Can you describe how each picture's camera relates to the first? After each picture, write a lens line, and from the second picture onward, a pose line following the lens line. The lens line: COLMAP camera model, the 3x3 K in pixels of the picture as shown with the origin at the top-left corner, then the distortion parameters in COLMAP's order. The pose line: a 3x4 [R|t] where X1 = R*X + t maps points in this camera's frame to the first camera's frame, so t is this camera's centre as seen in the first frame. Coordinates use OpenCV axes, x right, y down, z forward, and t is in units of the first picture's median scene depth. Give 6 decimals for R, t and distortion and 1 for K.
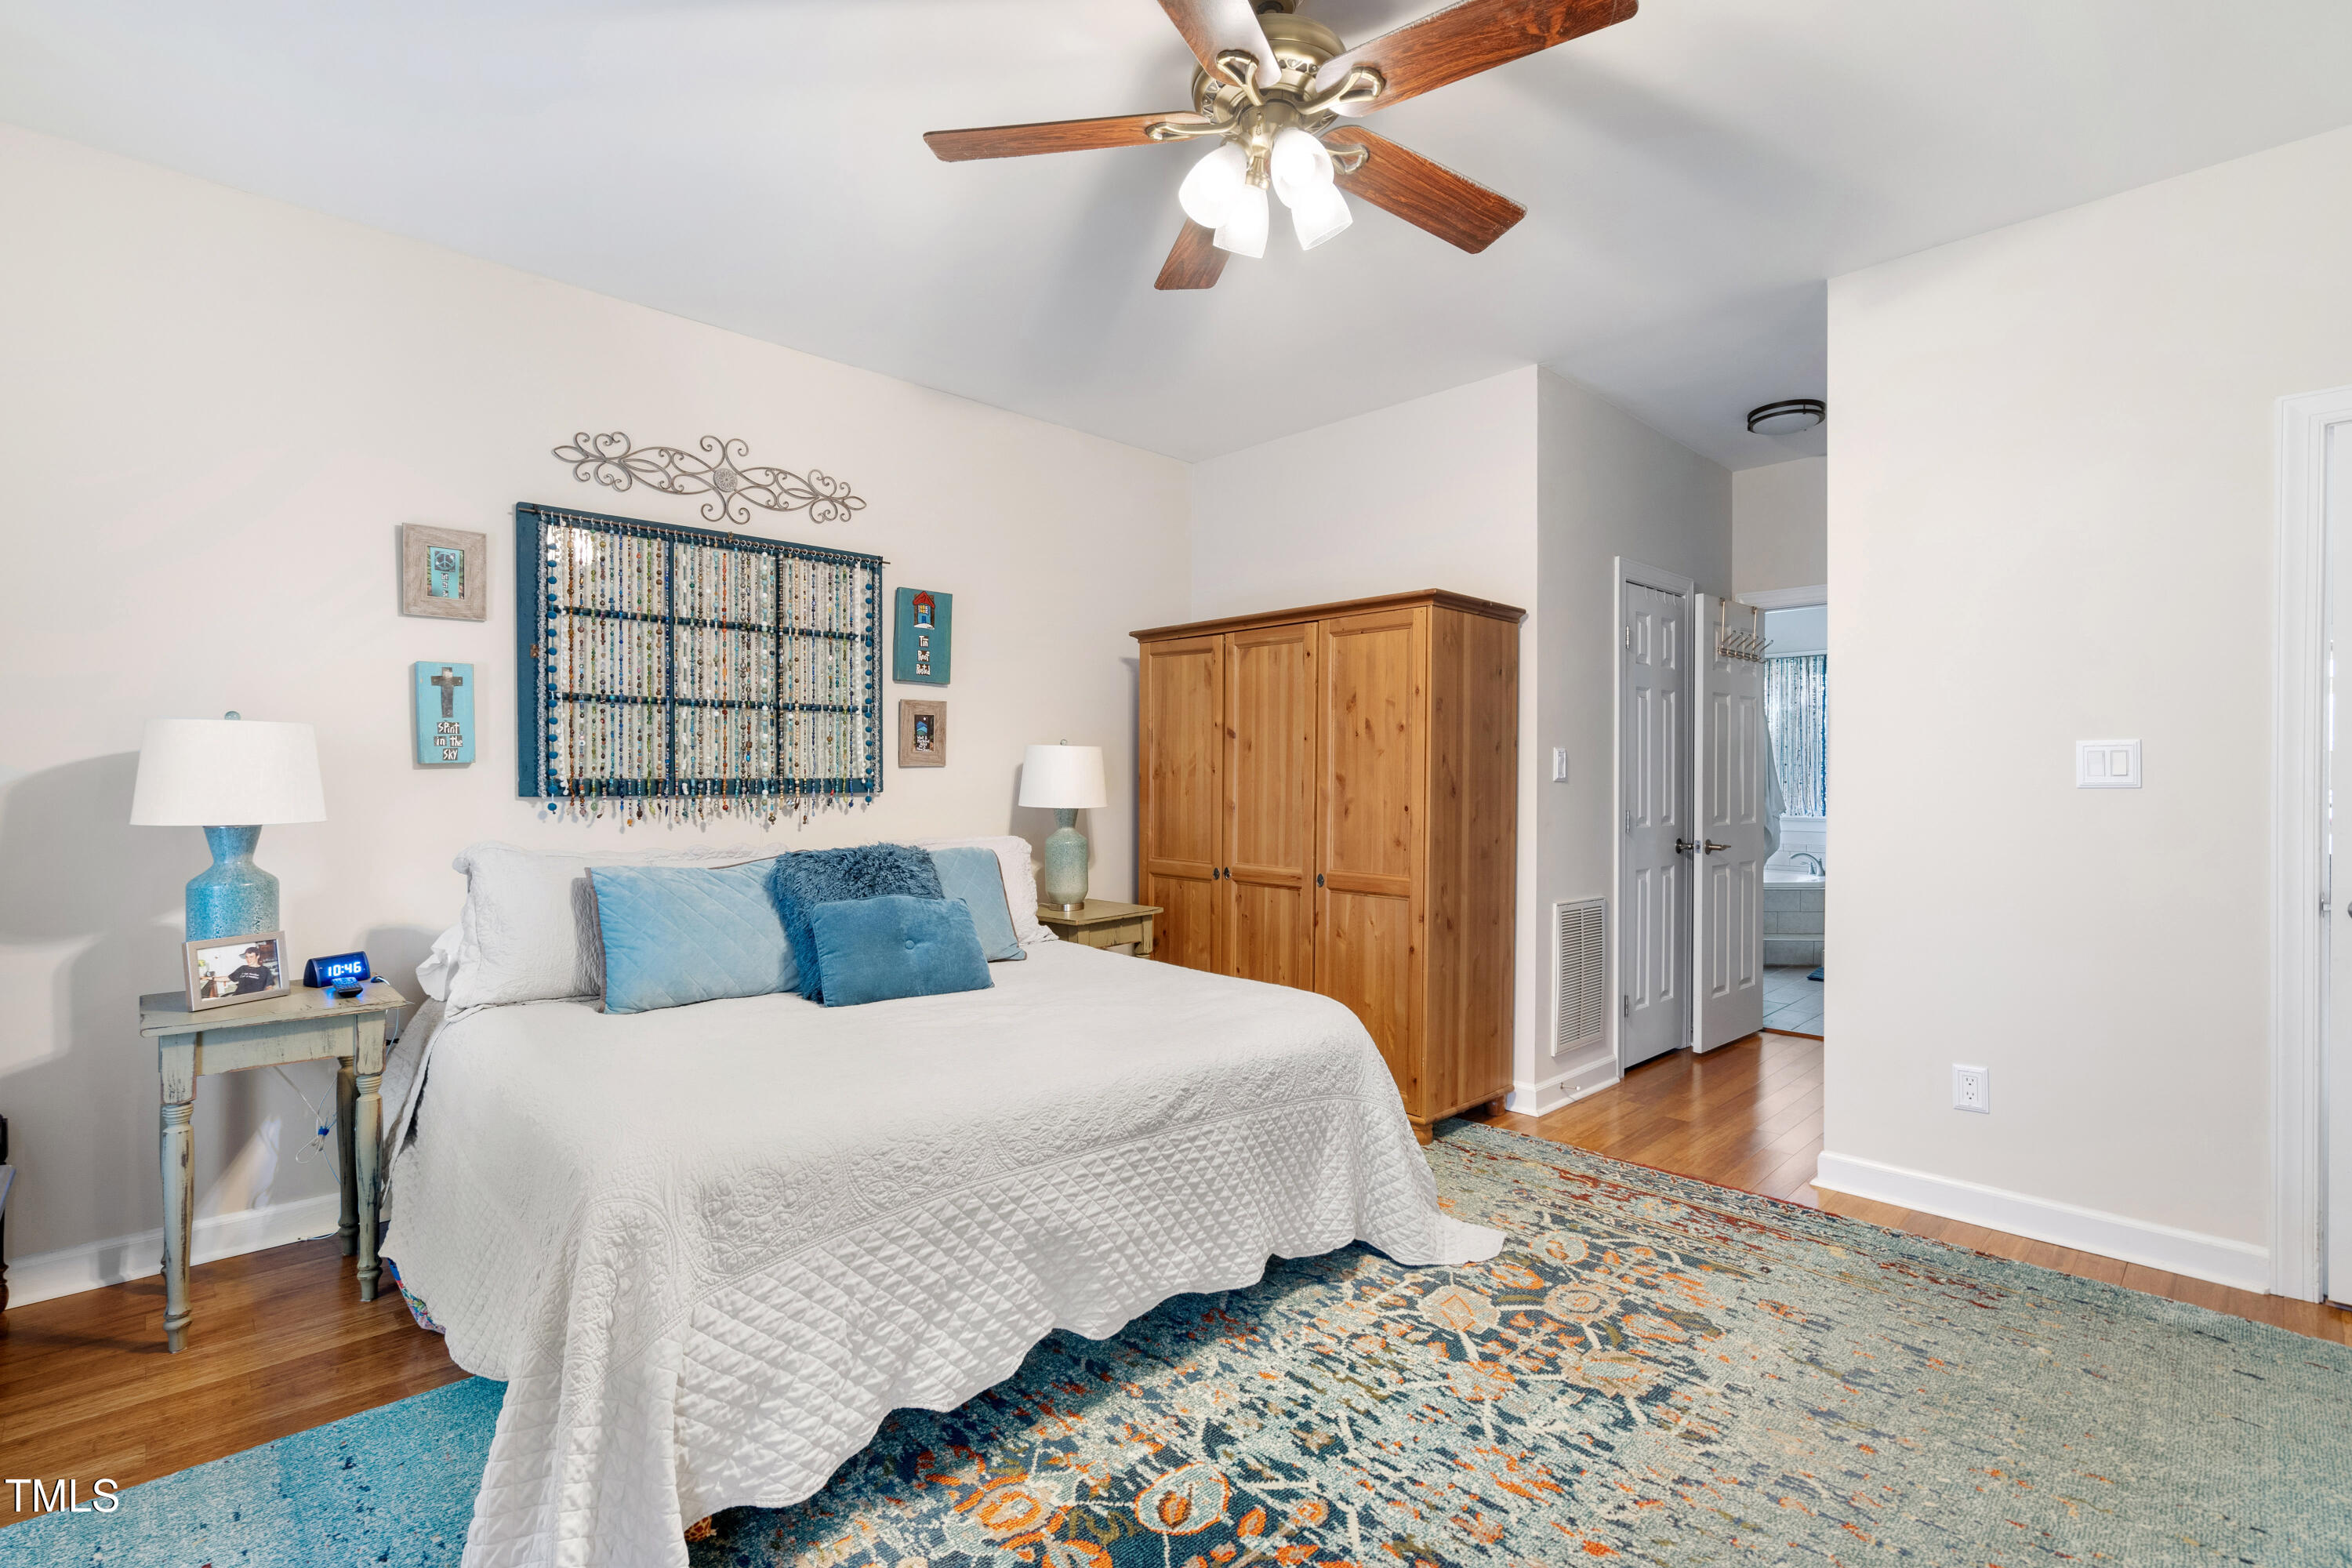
lens RADIAL K [[1048.1, 0, 1173.3], [0, 1048.1, 791.2], [0, 0, 1]] dist [-0.007274, 0.000440]
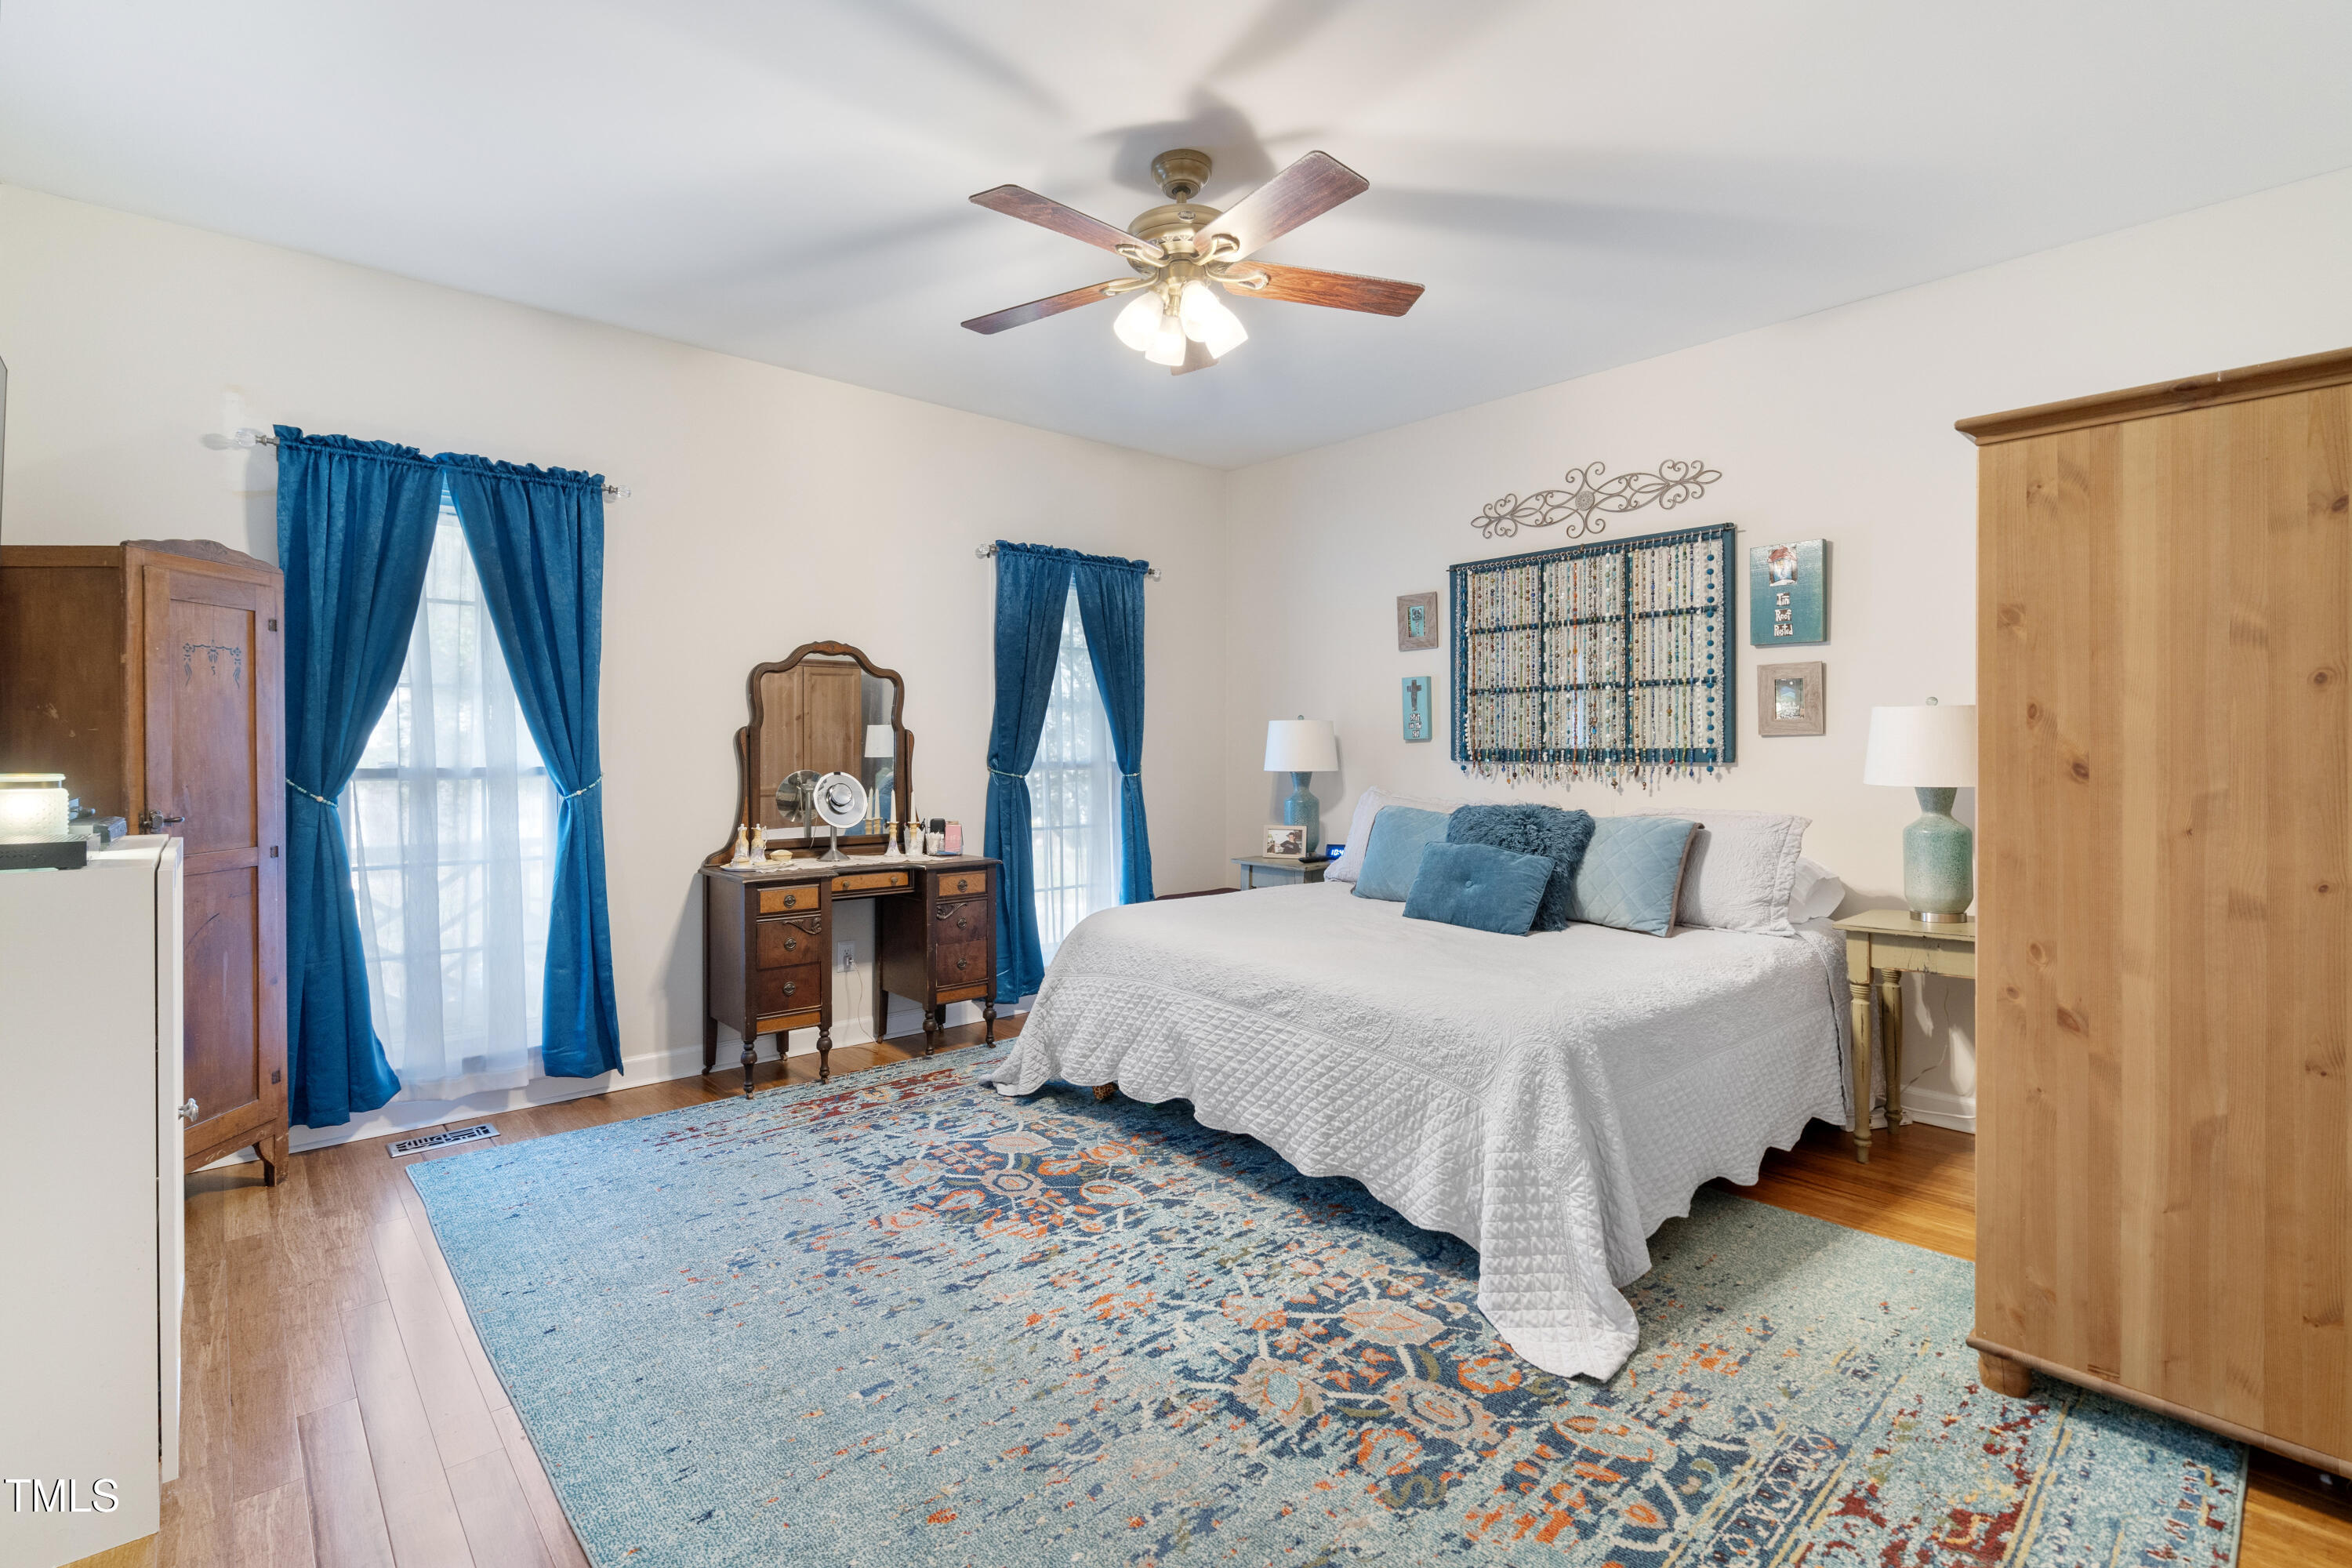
lens RADIAL K [[1078.6, 0, 1165.6], [0, 1078.6, 757.5], [0, 0, 1]] dist [-0.002258, -0.000128]
pose [[-0.027744, 0.008466, -0.999579, 1.147992], [-0.010866, 0.999902, 0.008770, -0.010311], [0.999556, 0.011105, -0.027650, 0.768675]]
